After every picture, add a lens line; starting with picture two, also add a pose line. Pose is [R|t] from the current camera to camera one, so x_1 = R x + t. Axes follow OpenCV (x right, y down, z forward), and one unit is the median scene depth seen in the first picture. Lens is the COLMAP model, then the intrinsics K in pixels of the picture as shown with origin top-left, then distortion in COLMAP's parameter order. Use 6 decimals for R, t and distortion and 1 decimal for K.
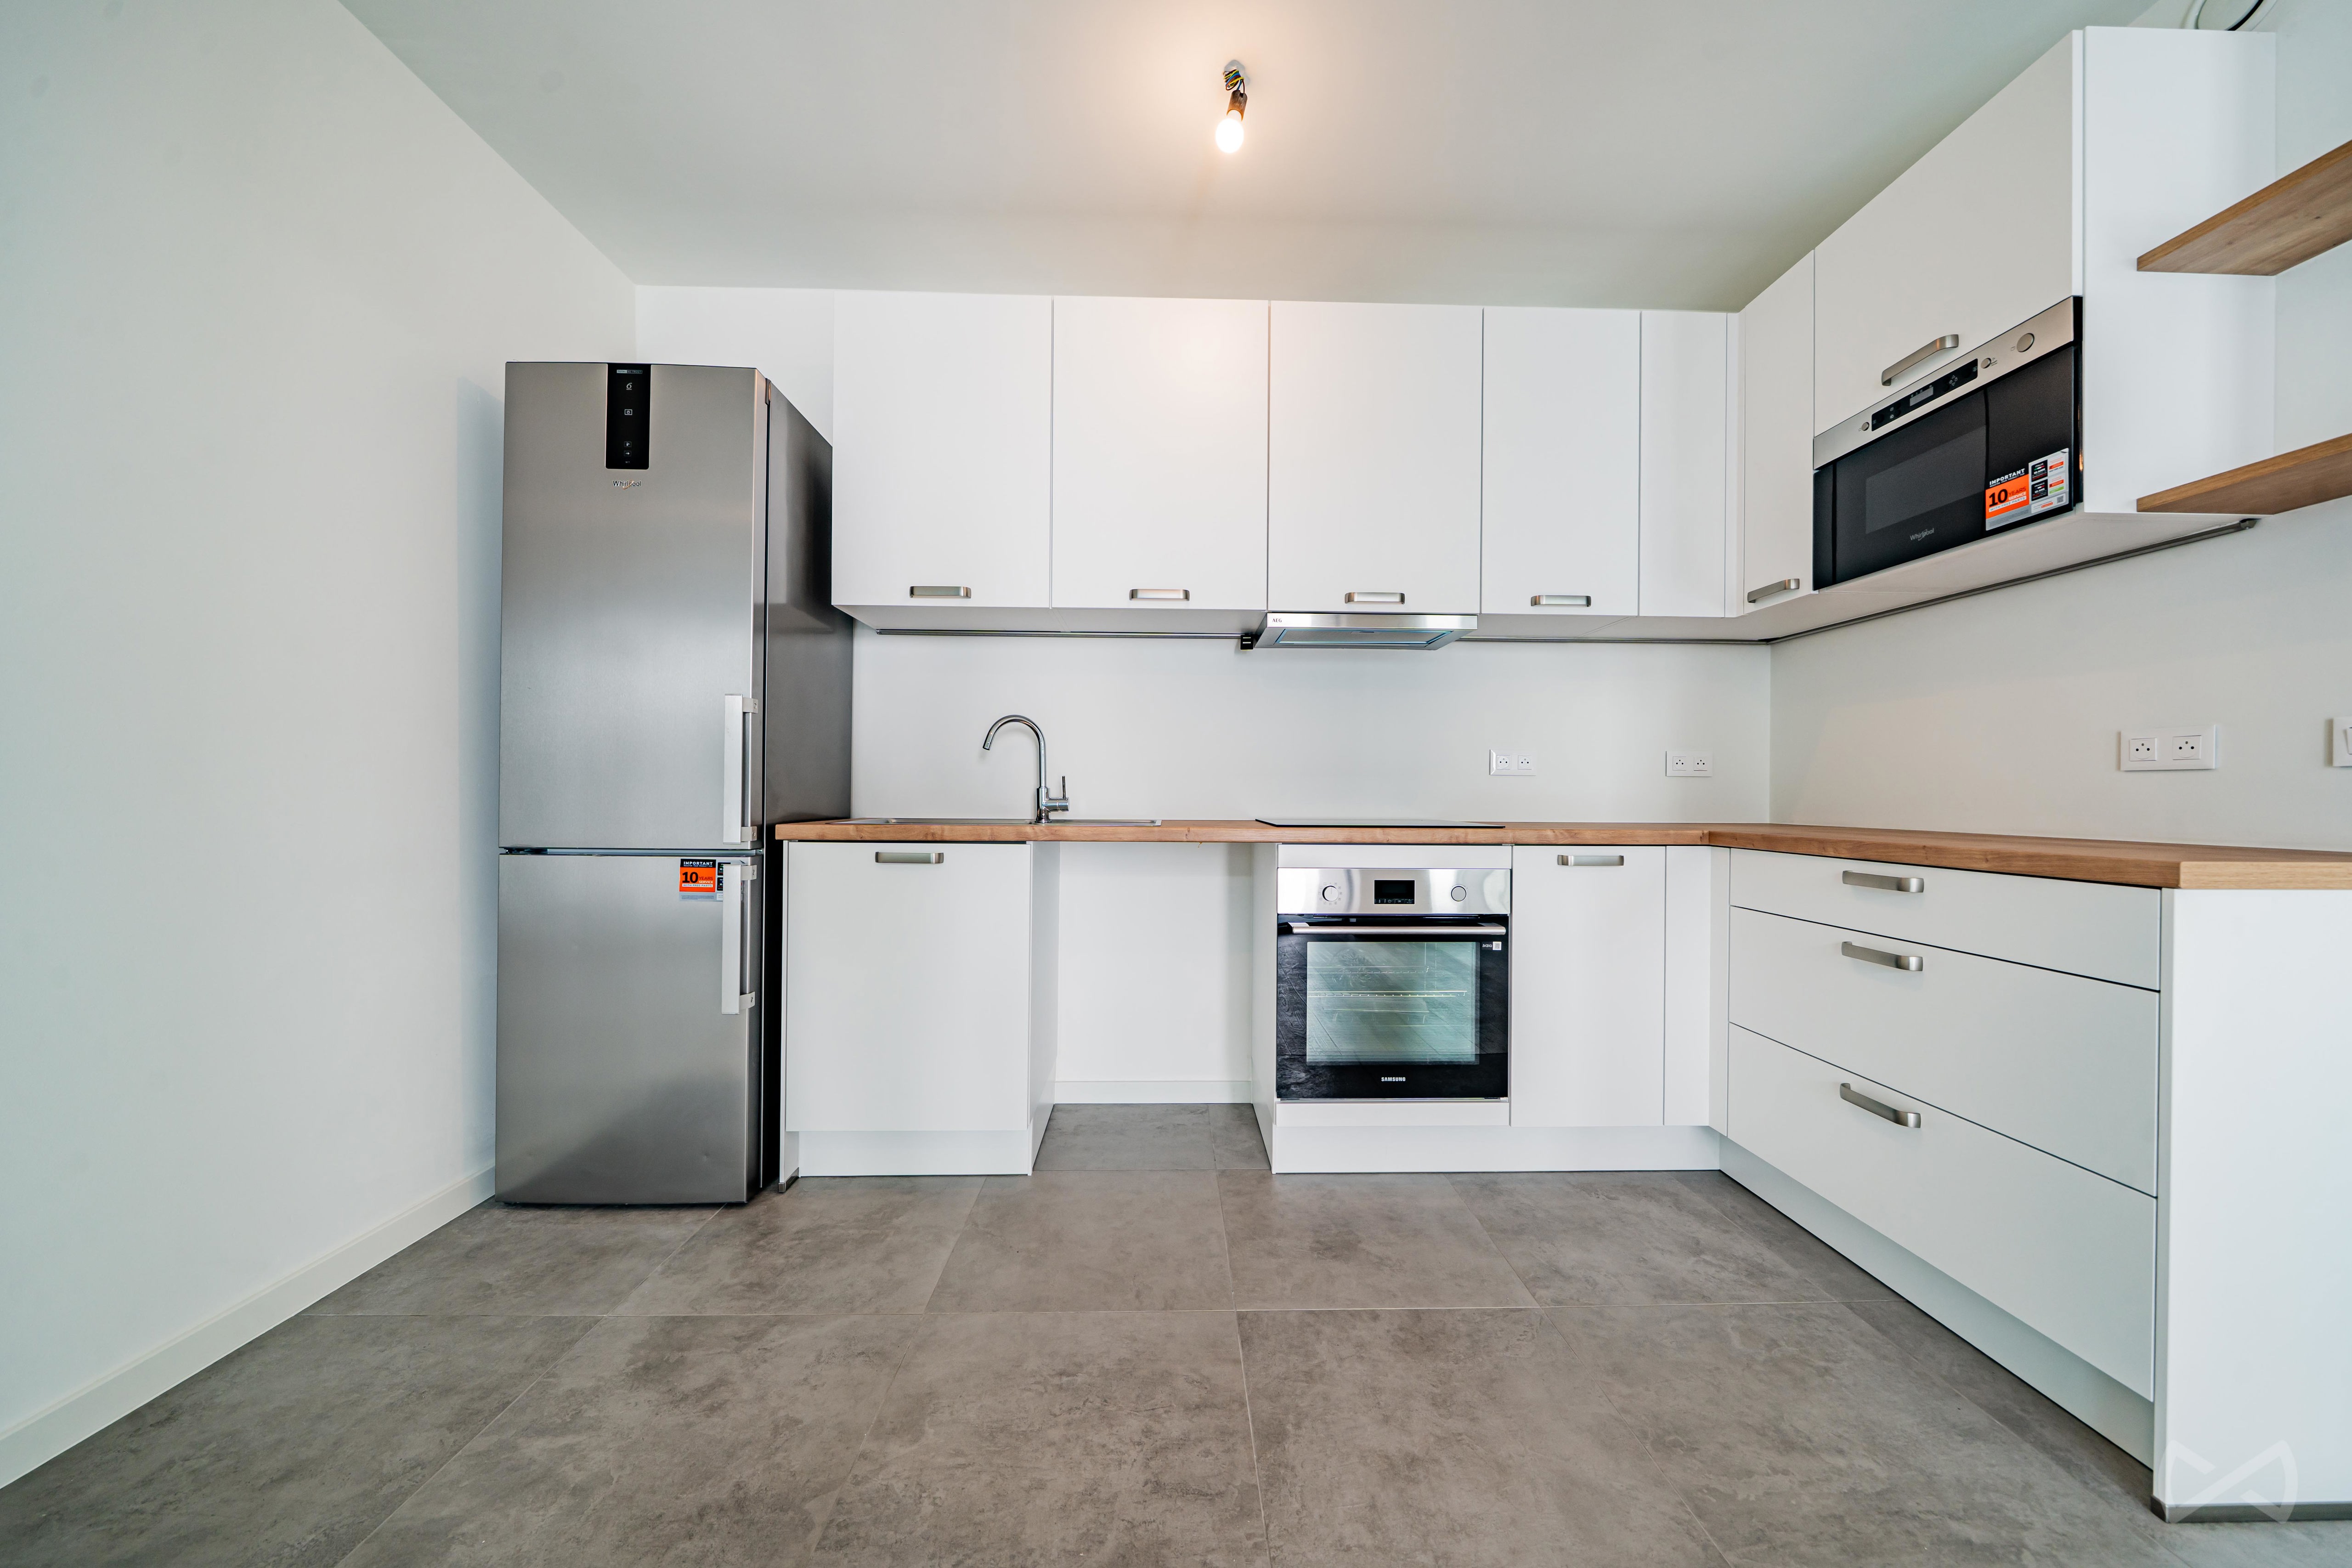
lens RADIAL K [[823.6, 0, 1187.8], [0, 823.6, 794.0], [0, 0, 1]] dist [-0.006552, -0.000084]
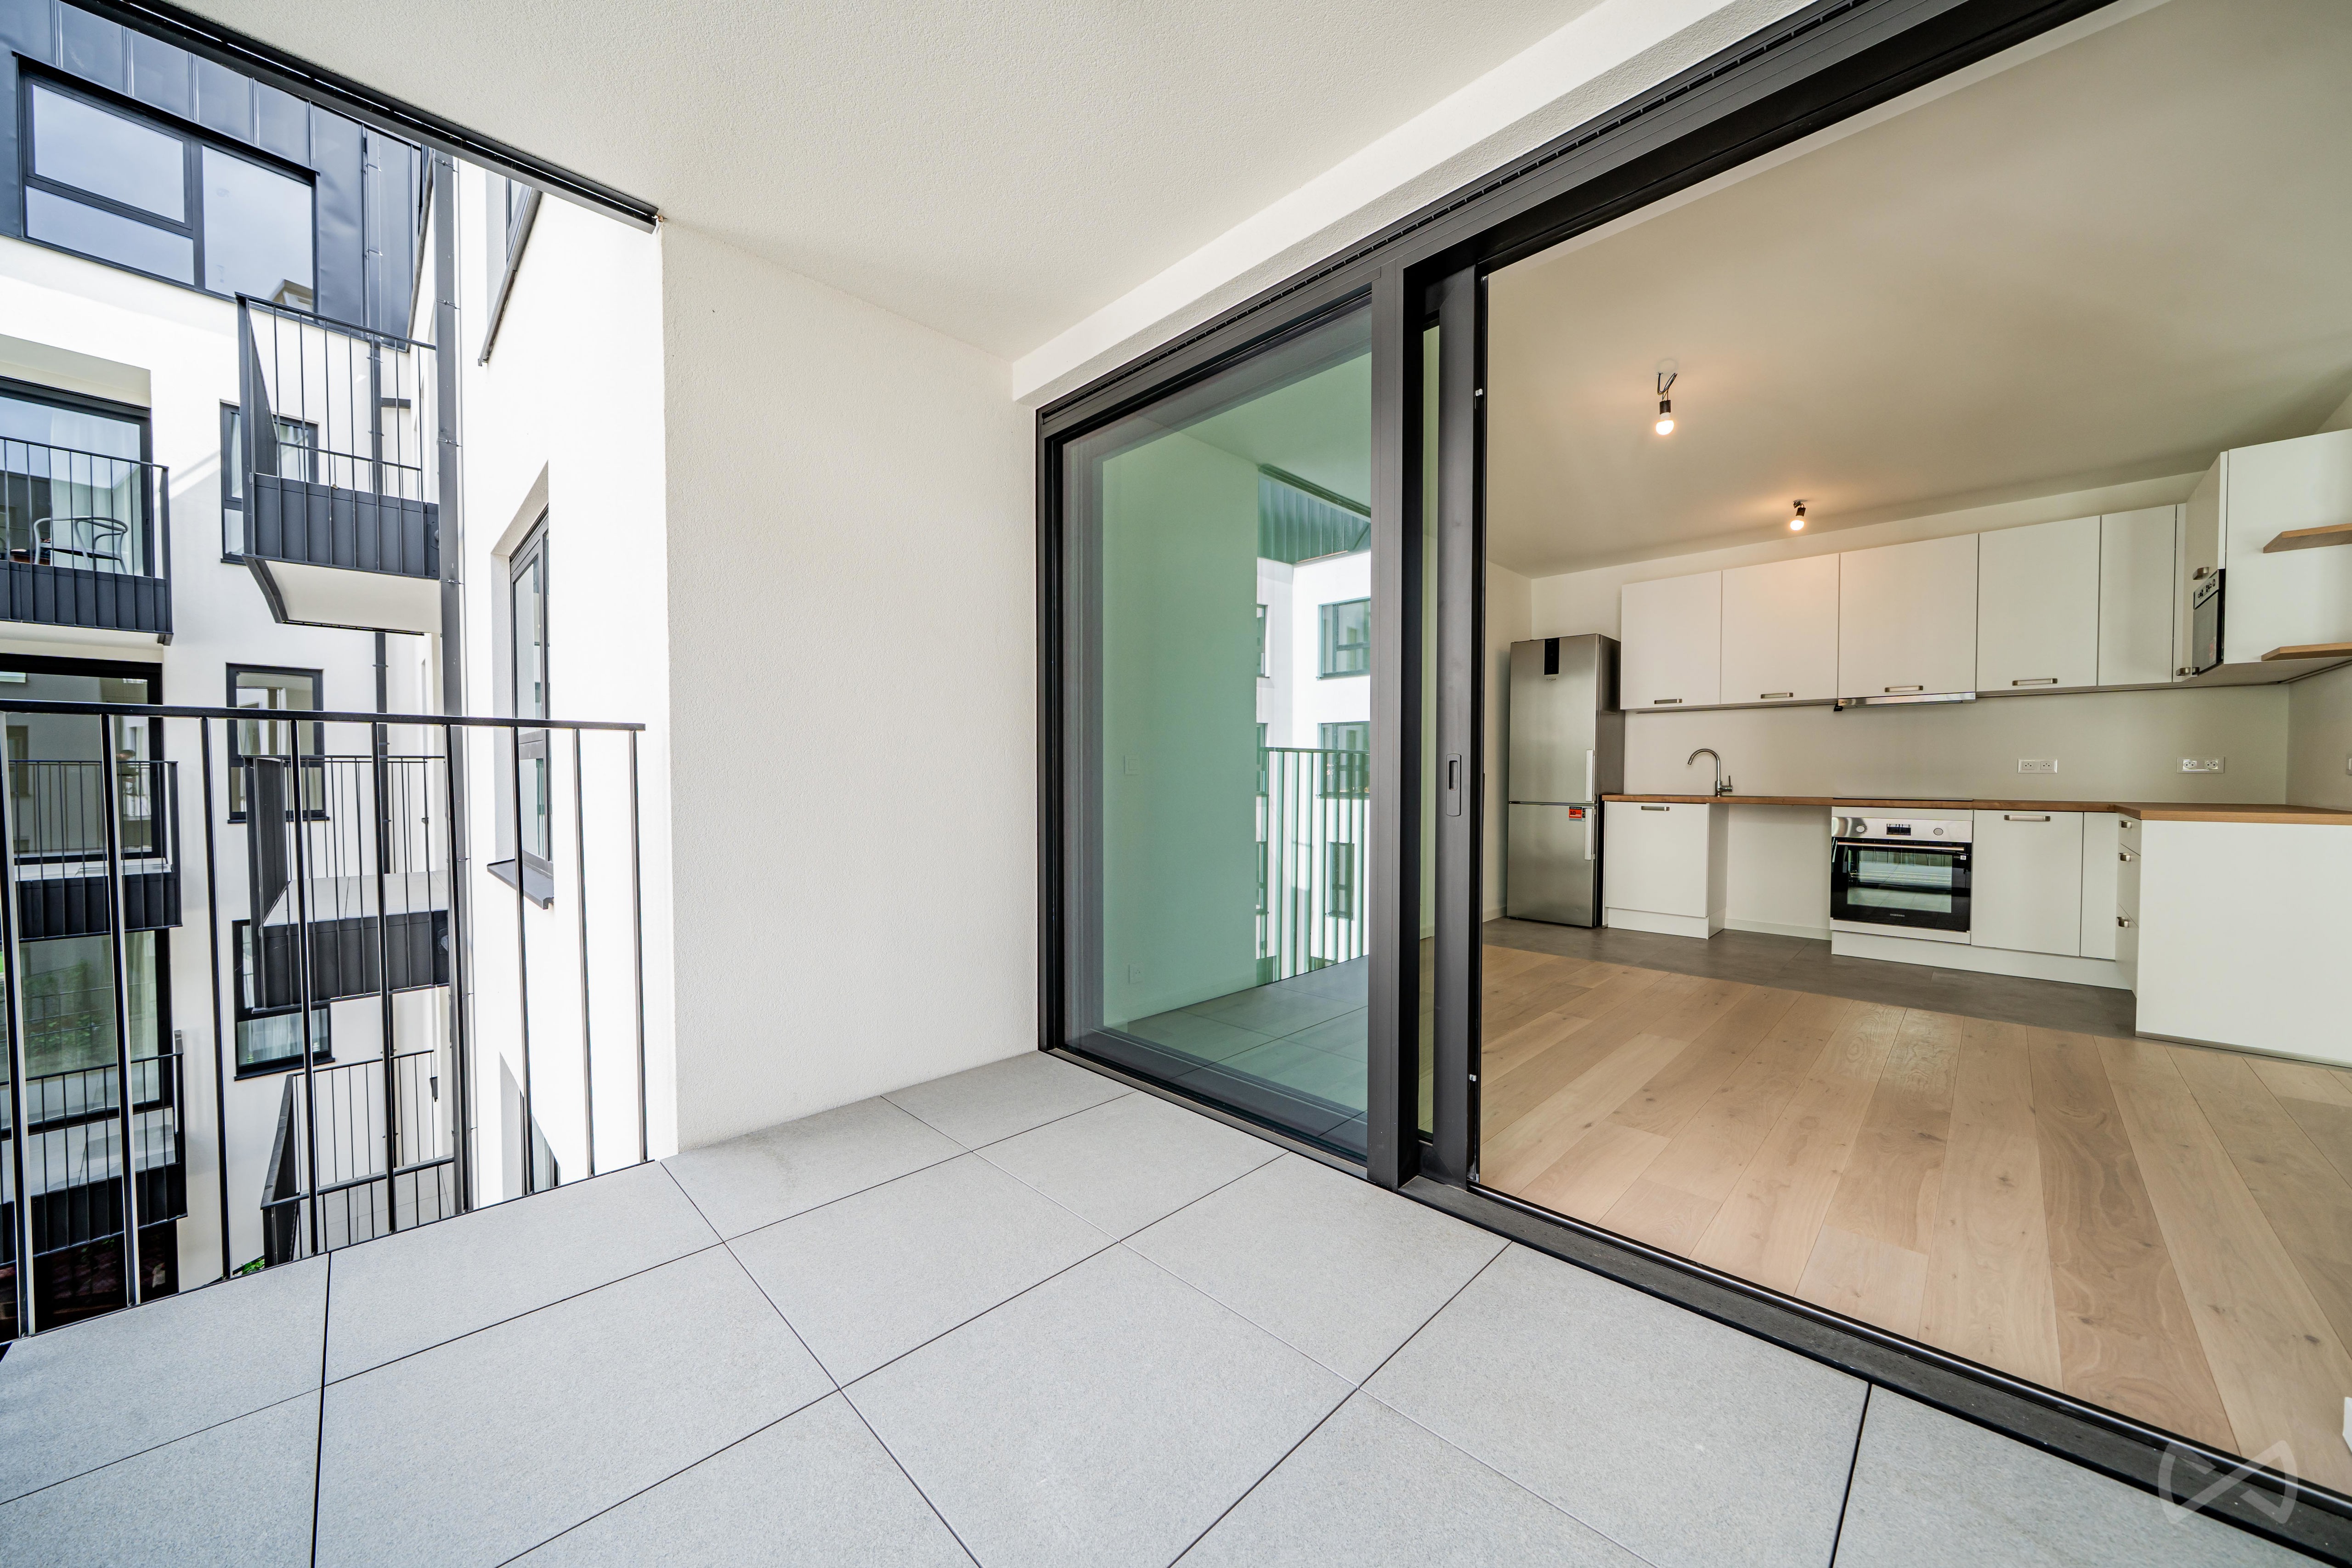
lens RADIAL K [[823.6, 0, 1185.5], [0, 823.6, 791.1], [0, 0, 1]] dist [-0.006552, -0.000084]
pose [[0.692970, 0.009121, -0.720909, 0.559828], [0.002651, 0.999881, 0.015199, -0.023231], [0.720962, -0.012444, 0.692863, -2.067364]]
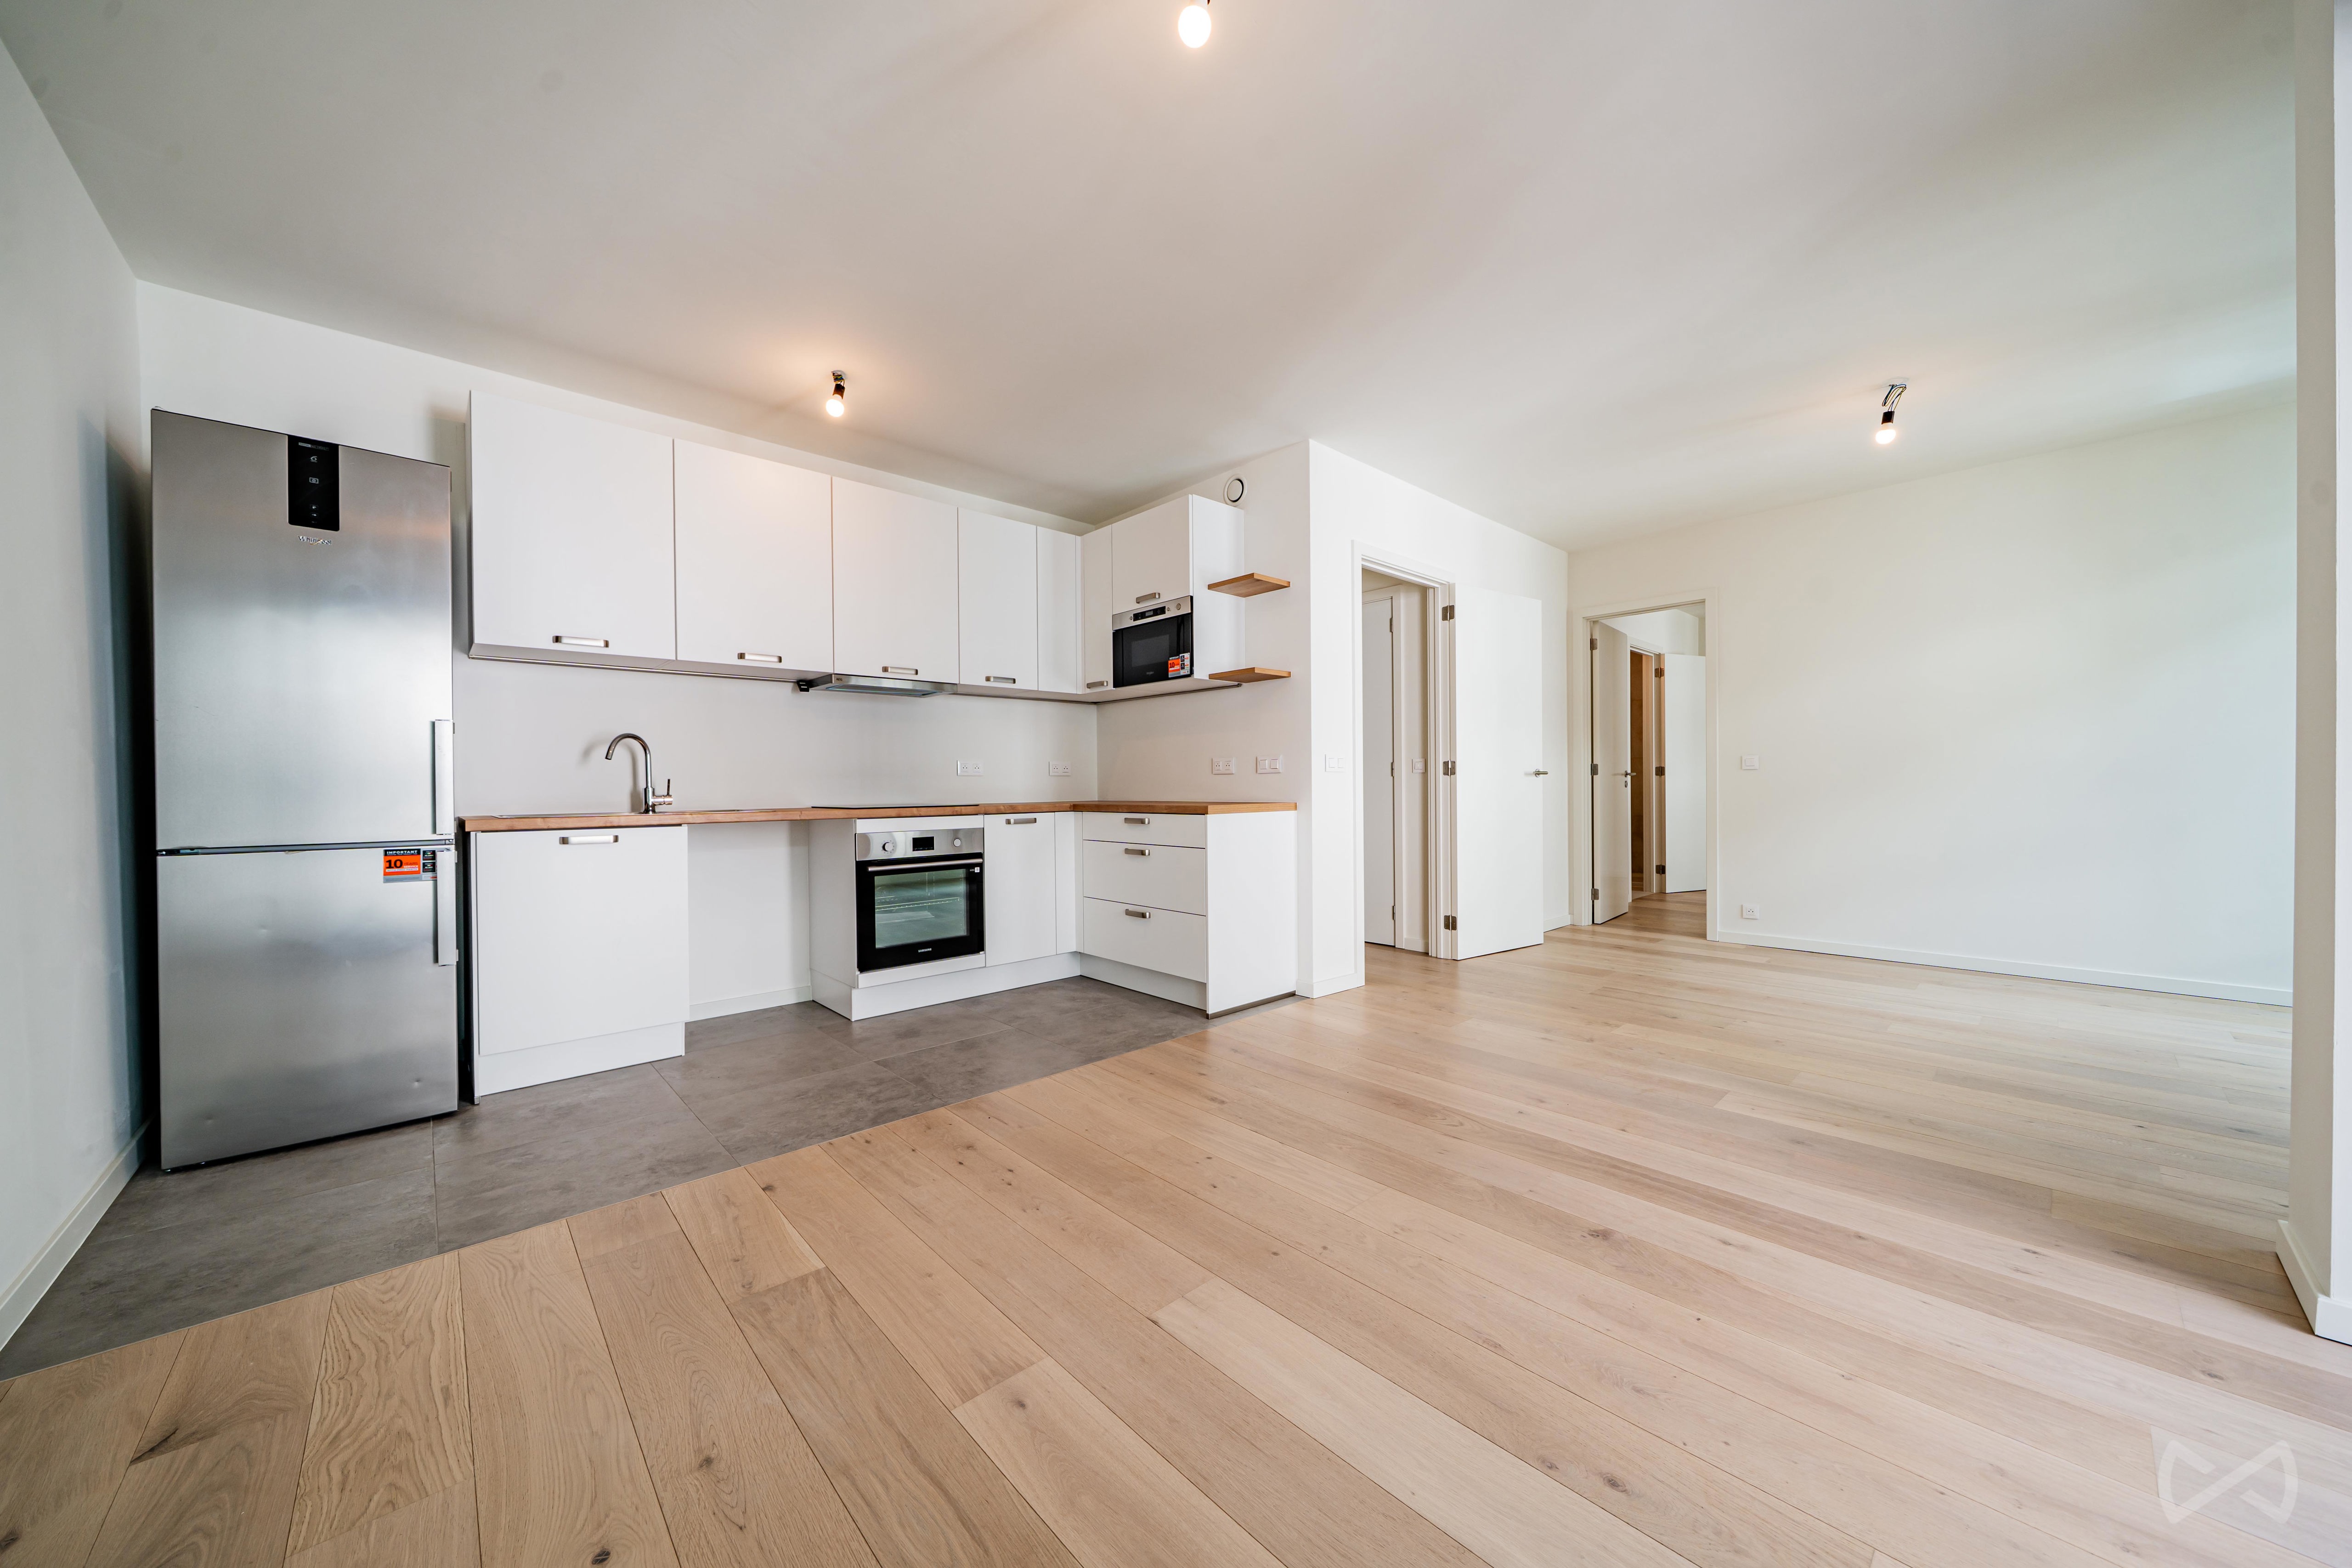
lens RADIAL K [[823.6, 0, 1186.6], [0, 823.6, 796.0], [0, 0, 1]] dist [-0.006552, -0.000084]
pose [[0.747903, -0.023232, 0.663402, -0.544159], [0.015988, 0.999728, 0.016985, -0.003978], [-0.663616, -0.002097, 0.748071, -0.761669]]
